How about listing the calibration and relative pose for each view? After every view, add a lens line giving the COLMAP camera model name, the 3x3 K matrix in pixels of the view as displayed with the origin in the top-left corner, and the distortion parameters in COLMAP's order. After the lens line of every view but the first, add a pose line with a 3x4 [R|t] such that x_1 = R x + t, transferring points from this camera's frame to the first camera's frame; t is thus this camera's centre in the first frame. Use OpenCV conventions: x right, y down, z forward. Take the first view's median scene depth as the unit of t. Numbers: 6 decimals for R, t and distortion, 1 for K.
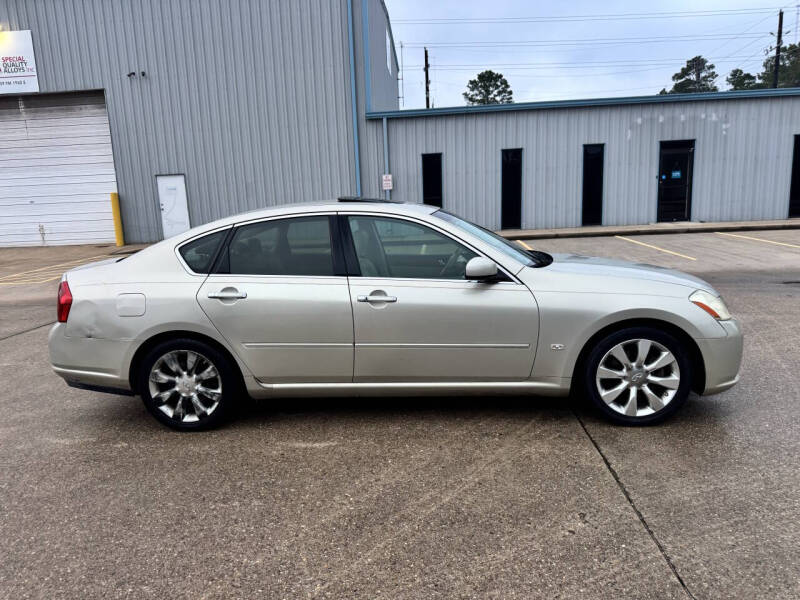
lens RADIAL K [[569.4, 0, 395.2], [0, 569.4, 300.3], [0, 0, 1]] dist [0.027046, -0.030295]
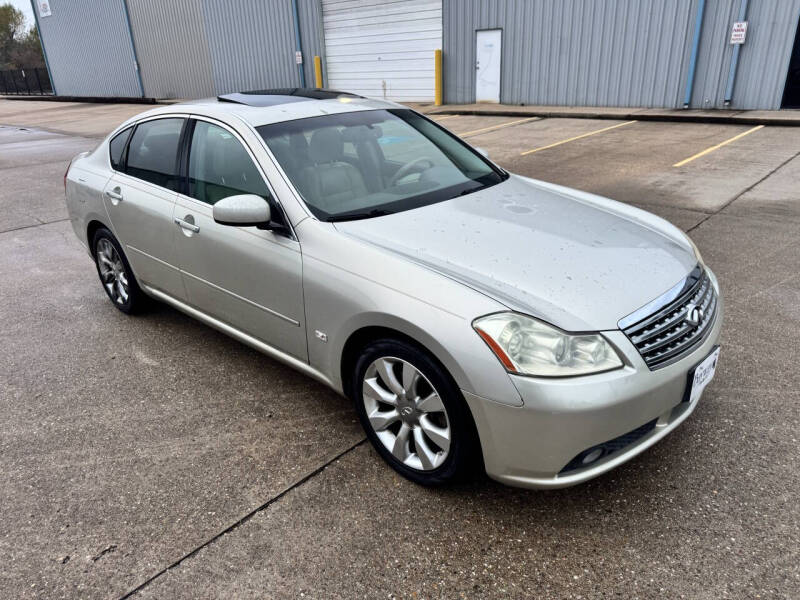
lens RADIAL K [[569.9, 0, 400.0], [0, 569.9, 302.9], [0, 0, 1]] dist [0.029122, -0.035721]
pose [[0.783533, 0.251217, -0.568301, 0.704627], [-0.105519, 0.955135, 0.276735, -0.155512], [0.612325, -0.156865, 0.774888, 0.467607]]
